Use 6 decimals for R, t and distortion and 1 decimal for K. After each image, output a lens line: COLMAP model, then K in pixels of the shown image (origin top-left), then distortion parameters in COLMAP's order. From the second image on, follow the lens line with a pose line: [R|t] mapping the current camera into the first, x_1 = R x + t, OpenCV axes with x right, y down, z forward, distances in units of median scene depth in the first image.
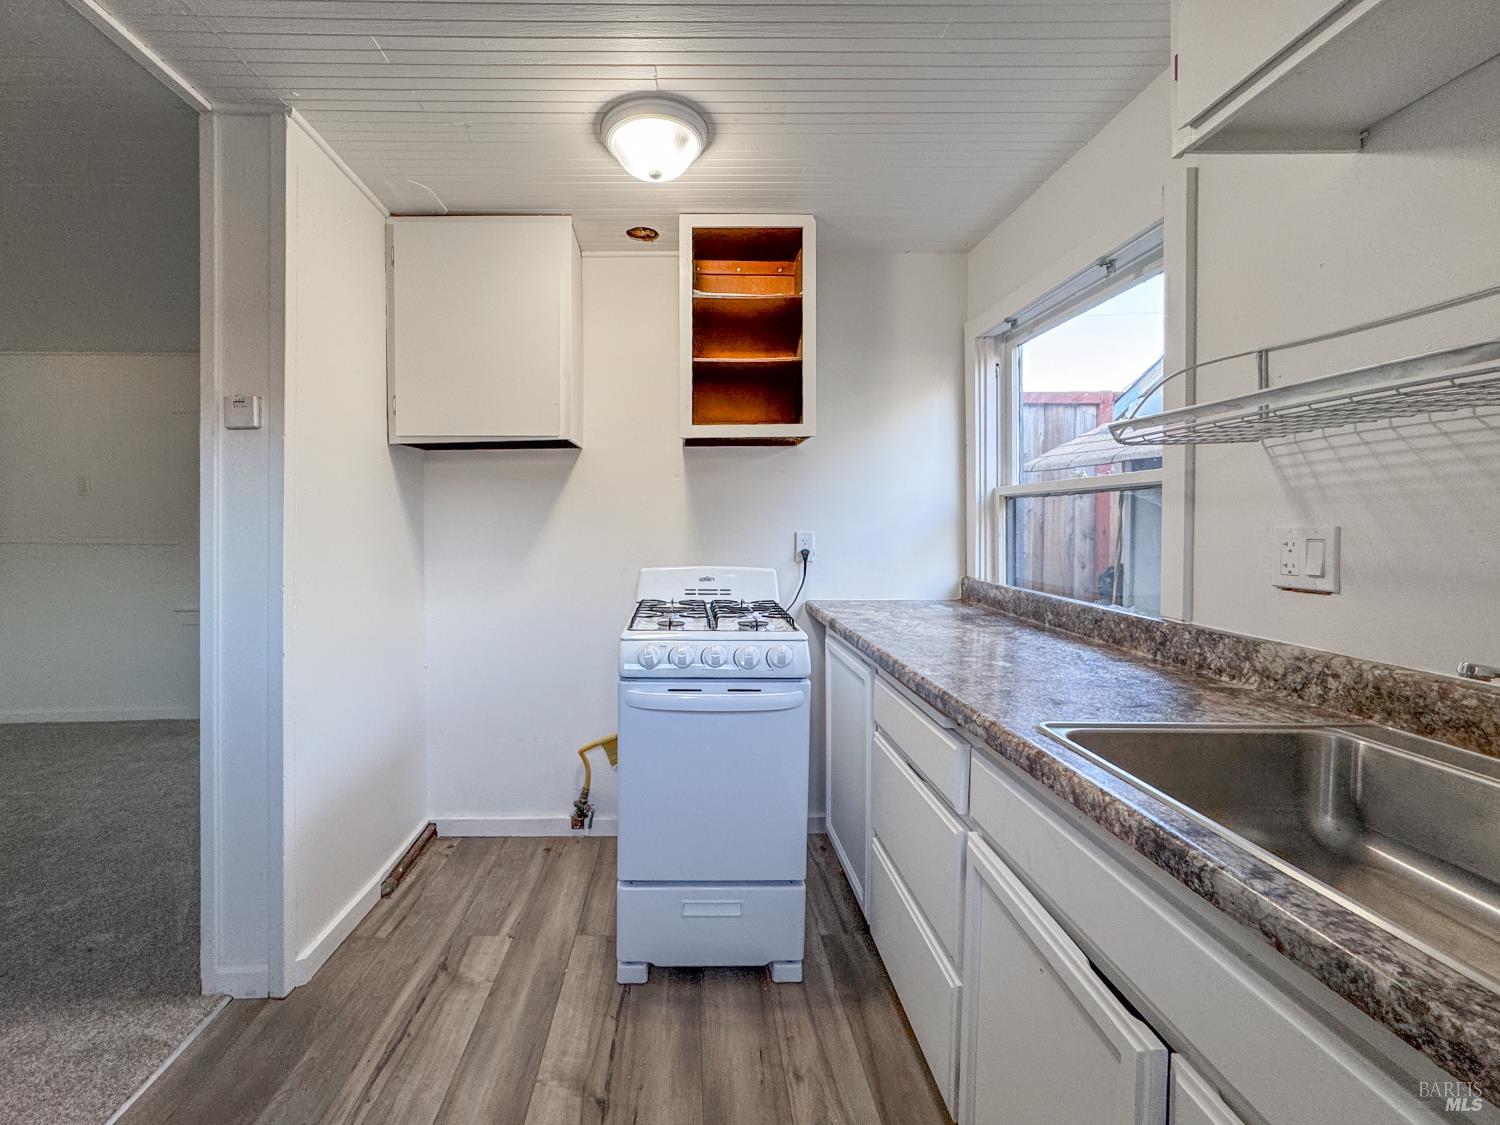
lens RADIAL K [[636.1, 0, 747.9], [0, 636.1, 536.6], [0, 0, 1]] dist [-0.045586, 0.026640]
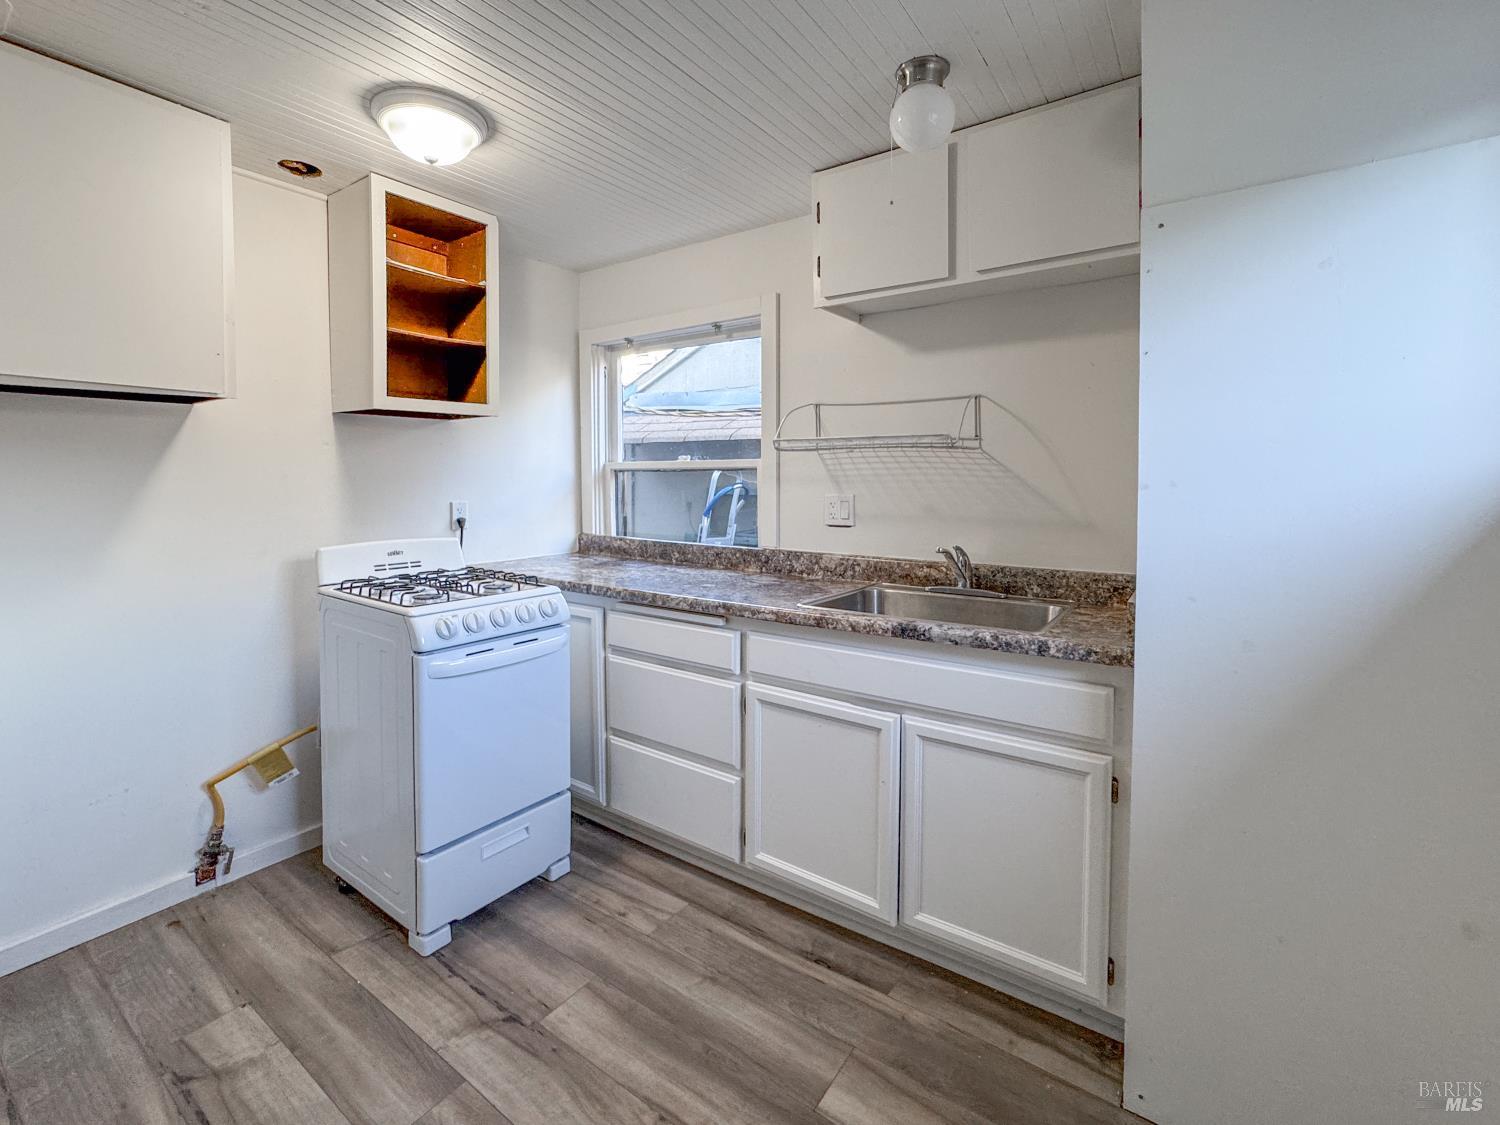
lens RADIAL K [[601.9, 0, 749.7], [0, 601.9, 498.1], [0, 0, 1]] dist [-0.010028, 0.000324]
pose [[0.632002, -0.025475, 0.774548, -0.575835], [0.018254, 0.999672, 0.017985, -0.032735], [-0.774751, 0.002772, 0.632260, -0.015789]]
